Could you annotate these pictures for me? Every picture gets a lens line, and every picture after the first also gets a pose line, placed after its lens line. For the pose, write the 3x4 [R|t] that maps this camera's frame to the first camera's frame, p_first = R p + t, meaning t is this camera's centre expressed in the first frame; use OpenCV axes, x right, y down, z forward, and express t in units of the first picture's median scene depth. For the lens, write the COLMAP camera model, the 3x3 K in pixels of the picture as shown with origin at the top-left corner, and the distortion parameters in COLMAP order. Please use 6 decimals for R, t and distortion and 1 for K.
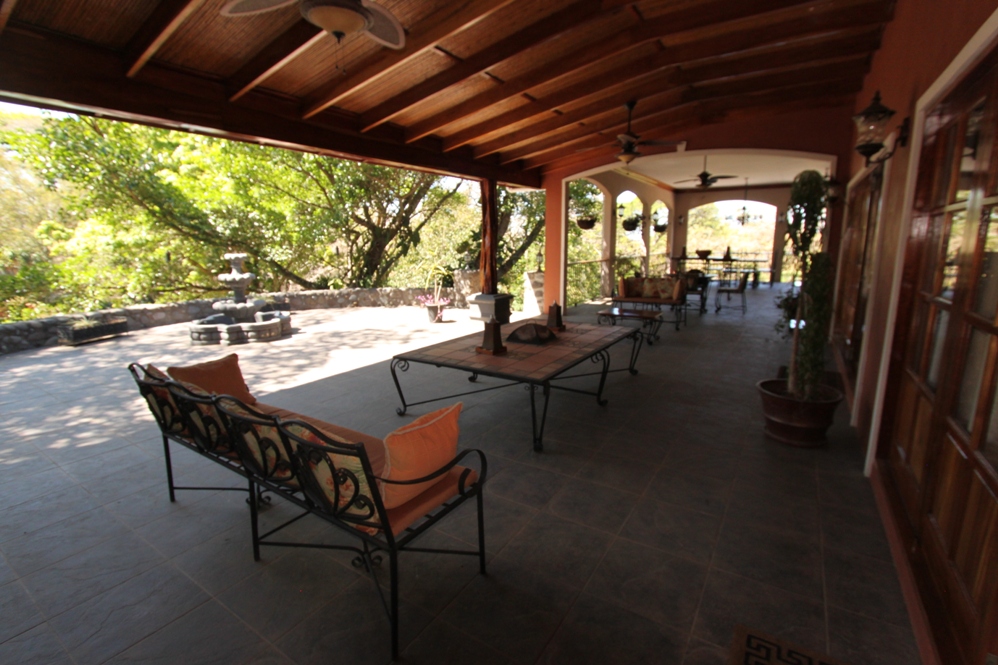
lens RADIAL K [[464.6, 0, 499.0], [0, 464.6, 332.5], [0, 0, 1]] dist [-0.000104, -0.000137]
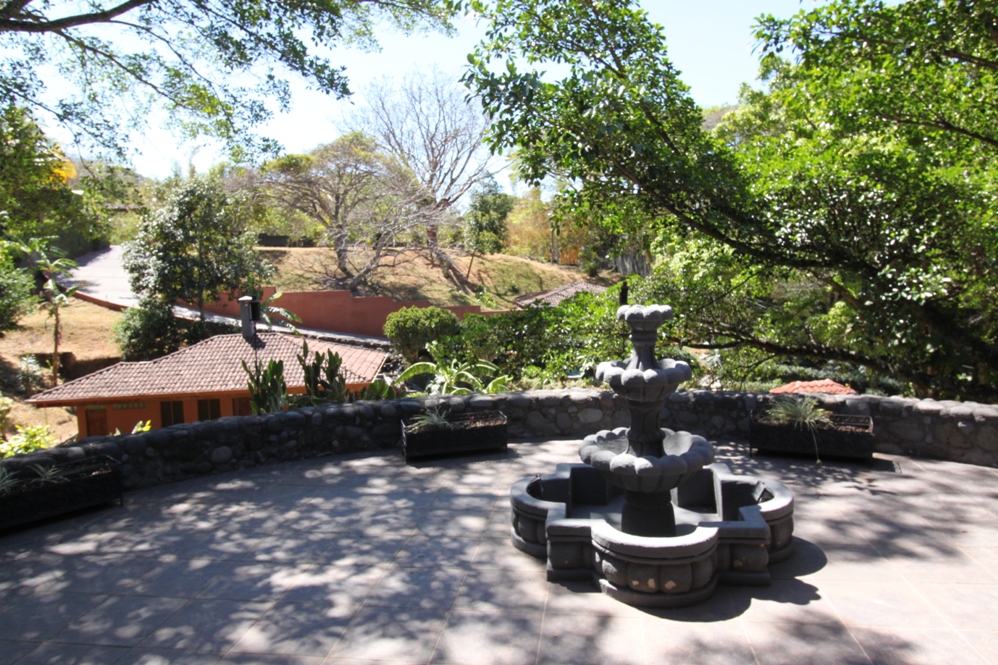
lens RADIAL K [[684.9, 0, 499.0], [0, 684.9, 332.5], [0, 0, 1]] dist [0.002666, 0.000863]
pose [[0.459096, 0.064506, -0.886042, -0.226674], [-0.146319, 0.989230, -0.003796, -0.145589], [0.876254, 0.131387, 0.463590, 0.825113]]
